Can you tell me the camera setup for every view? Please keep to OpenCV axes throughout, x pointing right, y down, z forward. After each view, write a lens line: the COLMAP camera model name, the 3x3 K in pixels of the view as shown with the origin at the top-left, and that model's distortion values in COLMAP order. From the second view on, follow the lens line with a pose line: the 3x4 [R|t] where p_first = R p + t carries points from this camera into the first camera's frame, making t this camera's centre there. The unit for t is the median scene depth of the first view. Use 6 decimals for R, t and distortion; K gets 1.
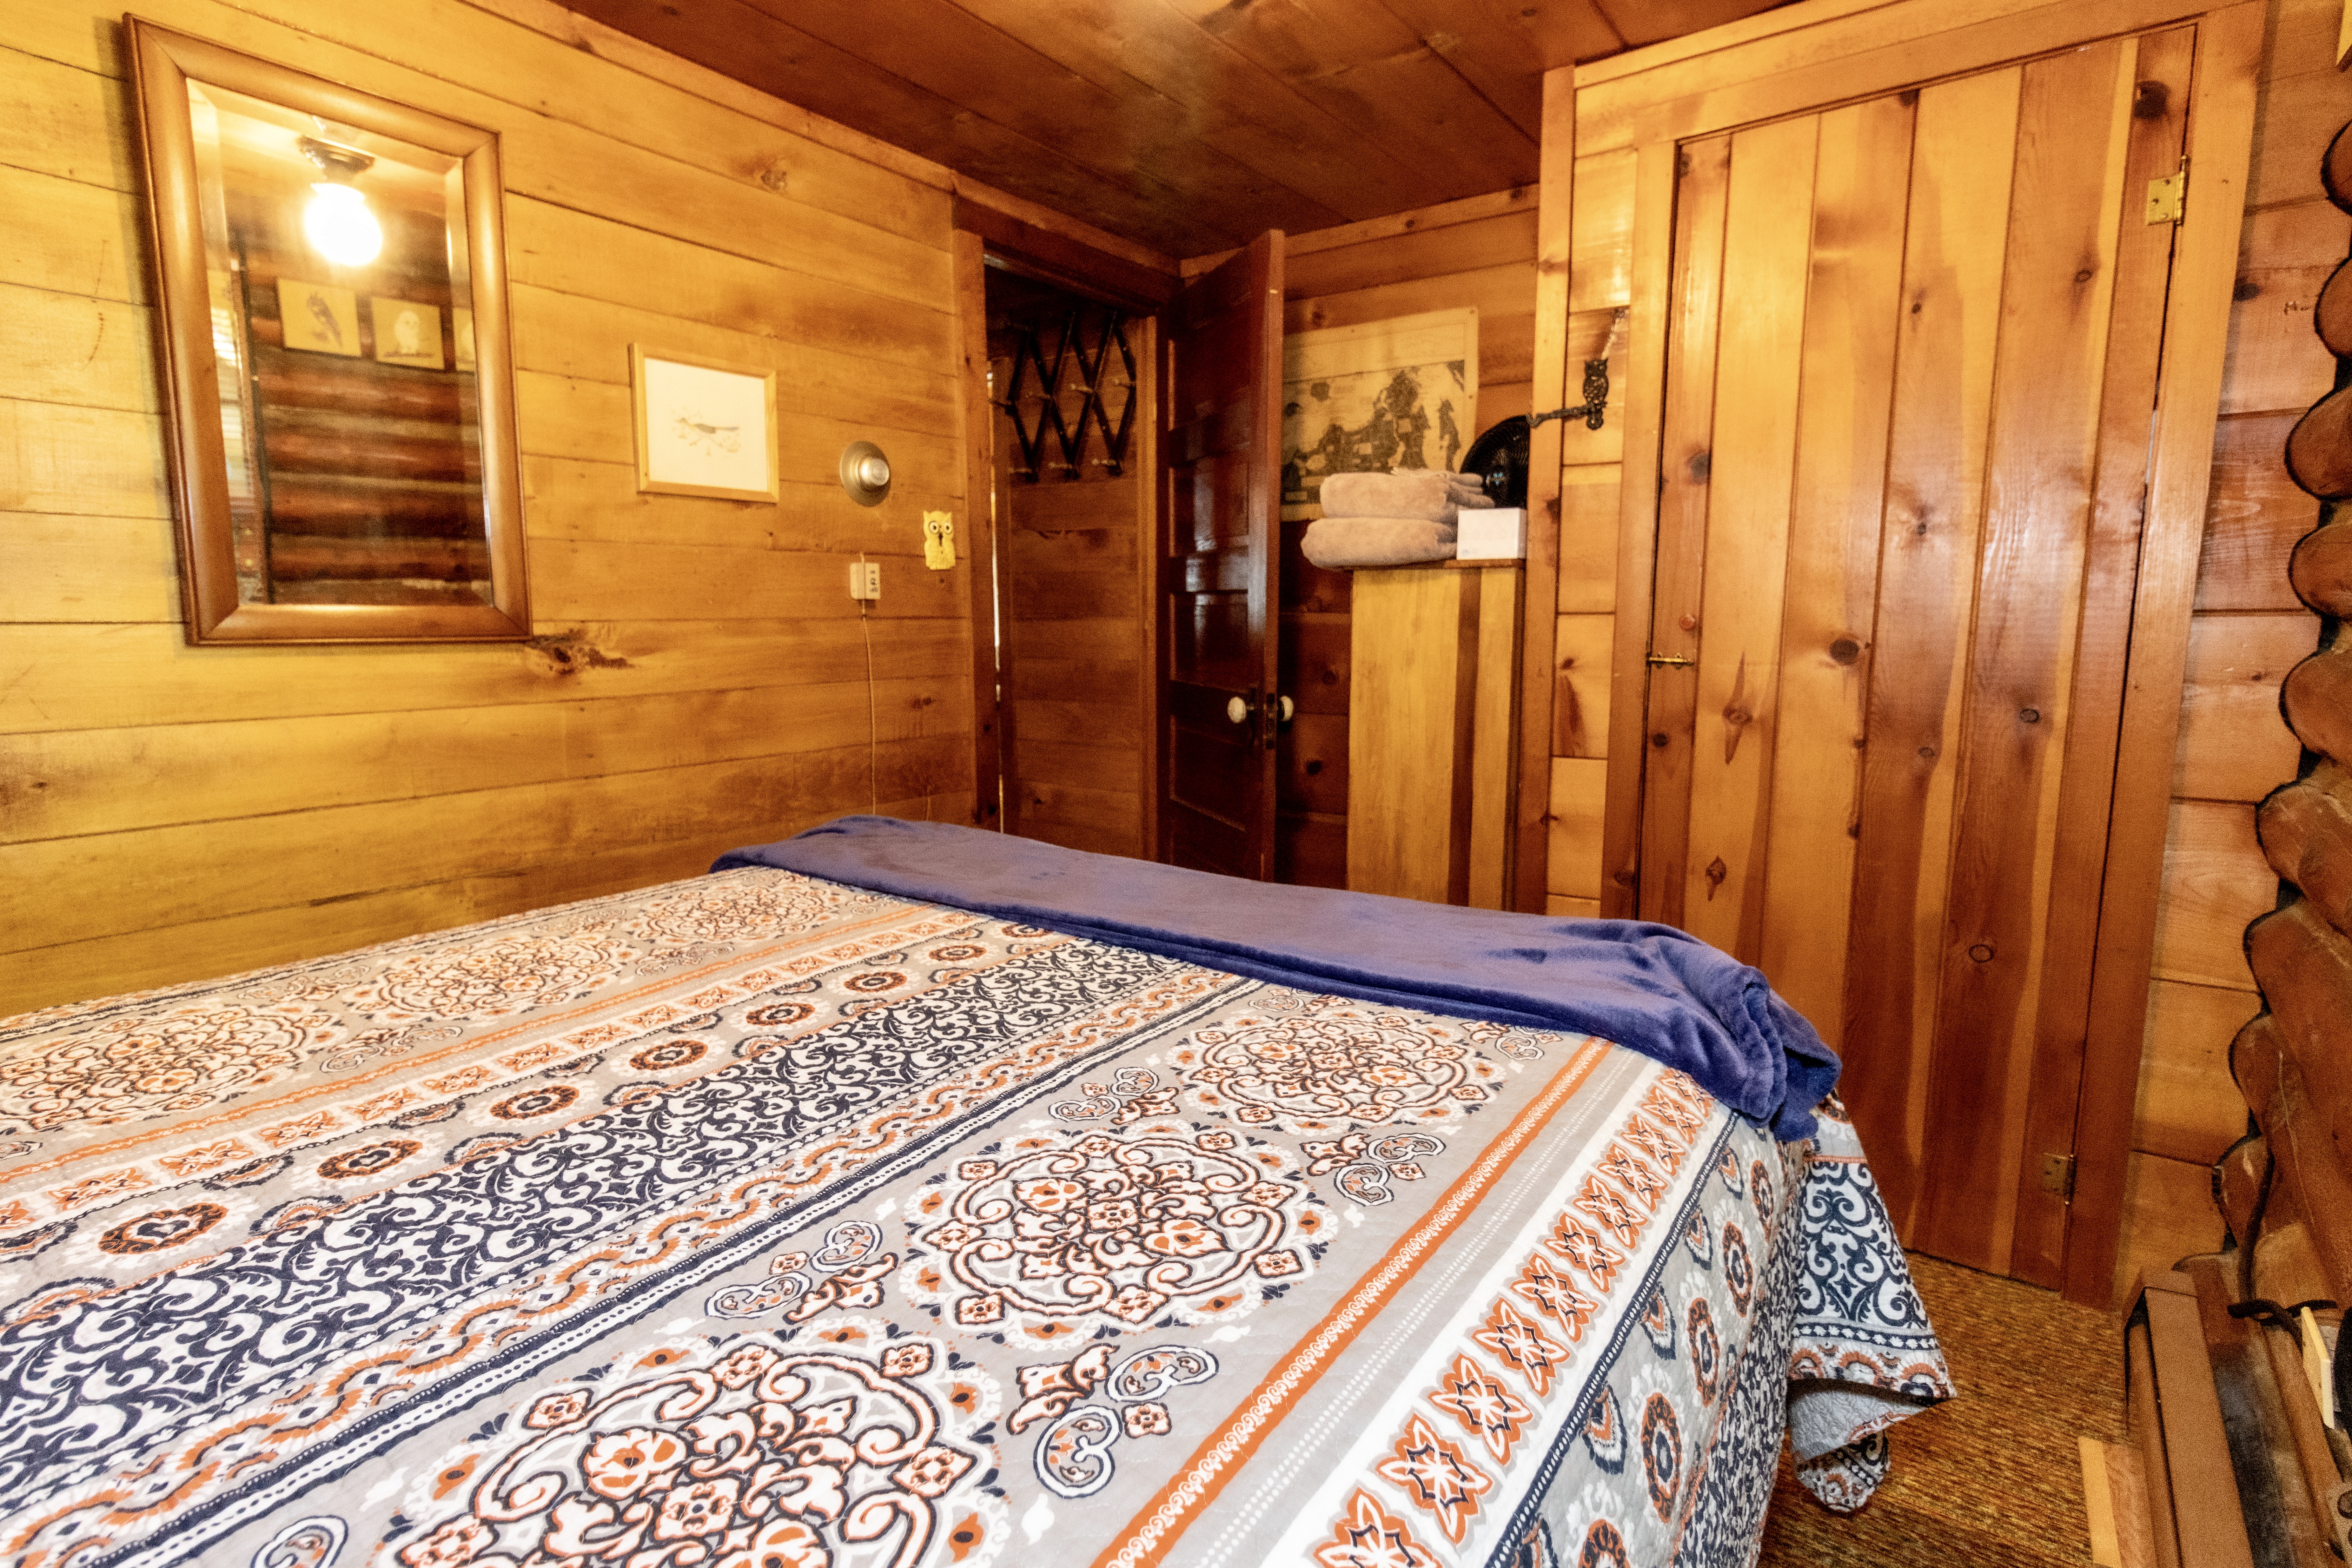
lens RADIAL K [[1136.9, 0, 1139.8], [0, 1136.9, 763.3], [0, 0, 1]] dist [0.006148, 0.000545]
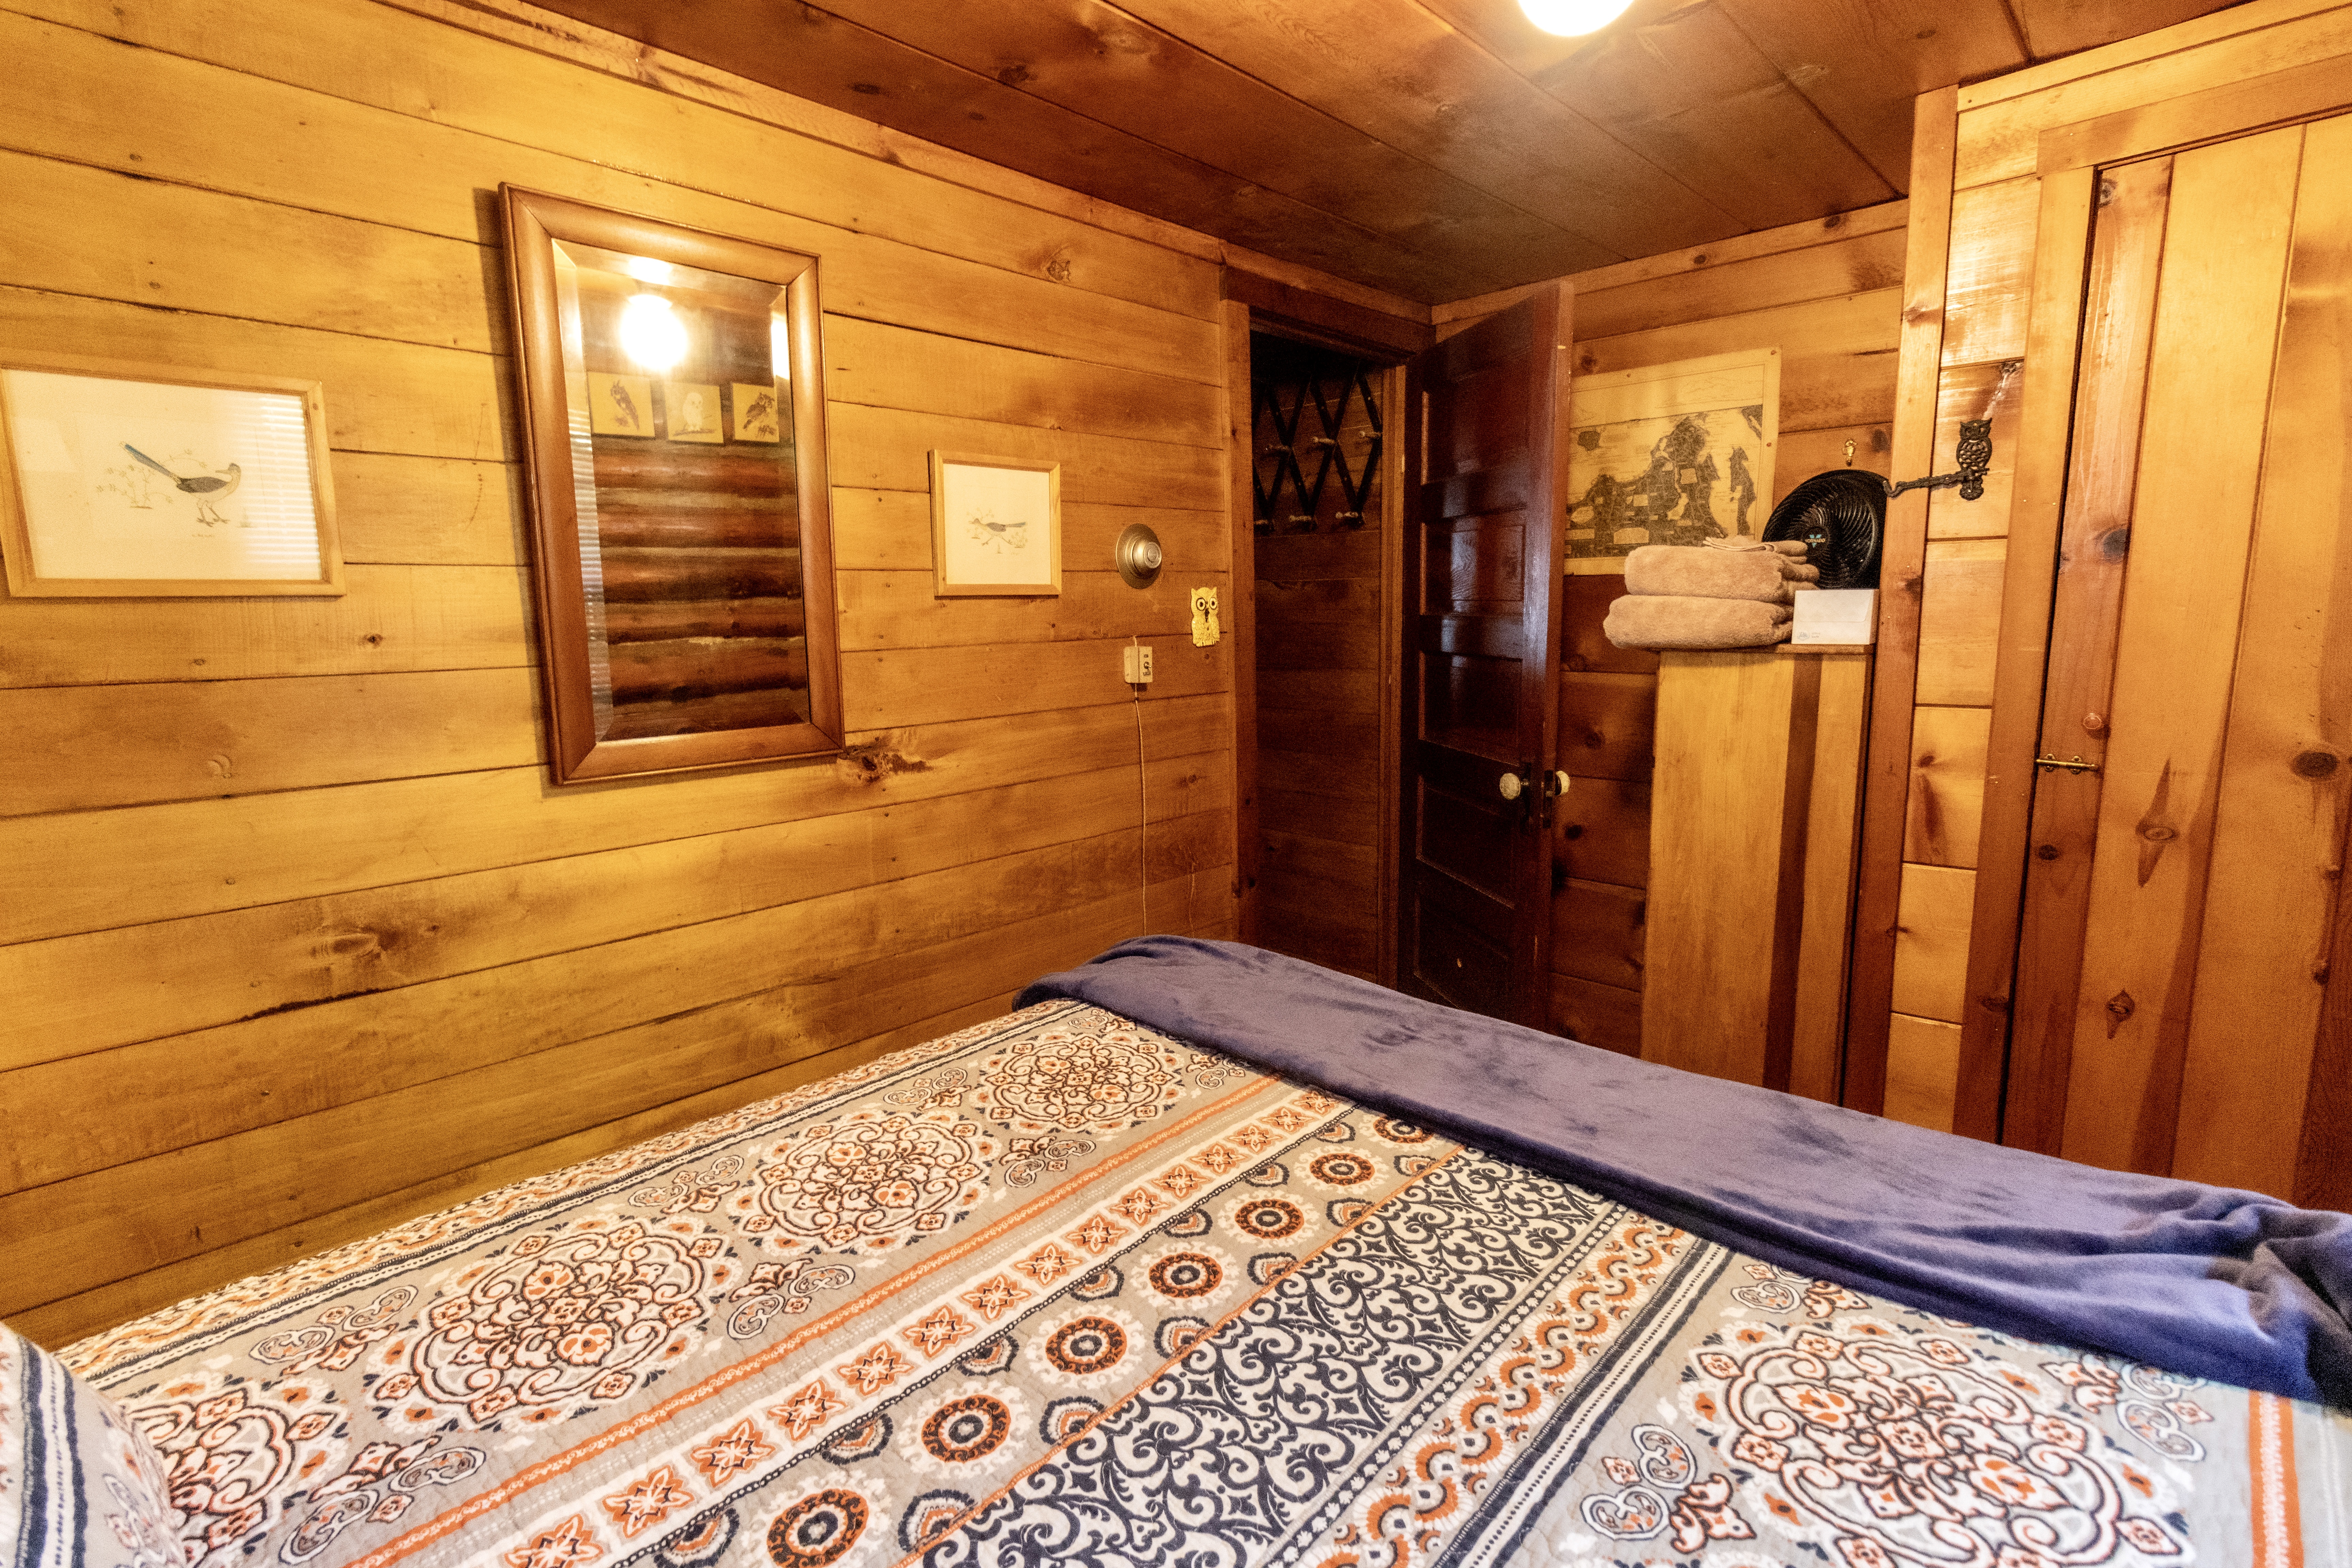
lens RADIAL K [[1054.5, 0, 1130.6], [0, 1054.5, 759.9], [0, 0, 1]] dist [-0.000536, 0.000241]
pose [[0.989336, 0.006093, -0.145523, -0.126822], [-0.002997, 0.999765, 0.021485, -0.108388], [0.145619, -0.020820, 0.989122, 0.093541]]
